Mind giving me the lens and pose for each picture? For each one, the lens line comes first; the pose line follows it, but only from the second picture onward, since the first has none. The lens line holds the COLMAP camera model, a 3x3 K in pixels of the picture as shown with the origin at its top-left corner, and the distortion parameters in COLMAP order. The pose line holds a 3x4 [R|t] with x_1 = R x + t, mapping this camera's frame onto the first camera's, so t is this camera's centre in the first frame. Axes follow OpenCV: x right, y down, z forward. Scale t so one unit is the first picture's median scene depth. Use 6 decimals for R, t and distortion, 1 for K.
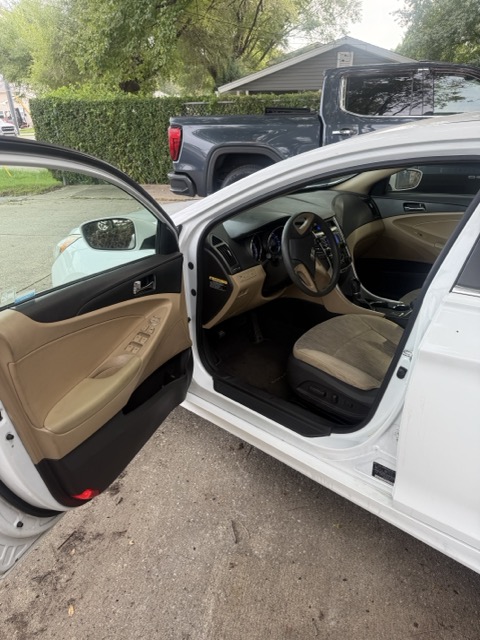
lens RADIAL K [[448.9, 0, 240.0], [0, 448.9, 320.0], [0, 0, 1]] dist [0.024362, -0.035717]
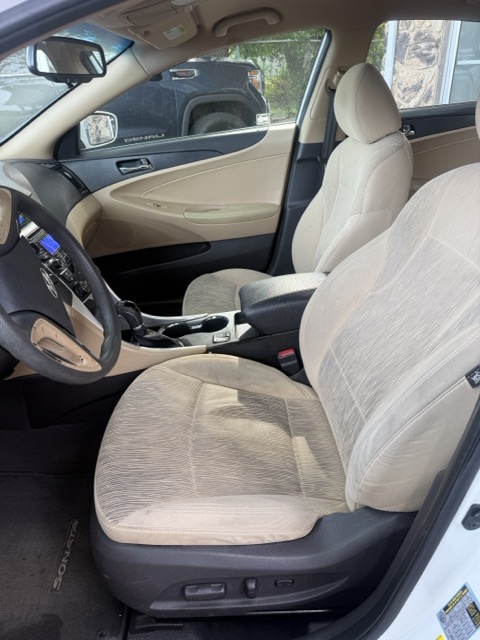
lens RADIAL K [[452.2, 0, 237.6], [0, 452.2, 321.4], [0, 0, 1]] dist [0.016283, -0.021850]
pose [[0.718550, -0.347198, 0.602611, 0.022989], [0.332830, 0.932478, 0.140388, -0.102300], [-0.610663, 0.099691, 0.785590, 0.513668]]
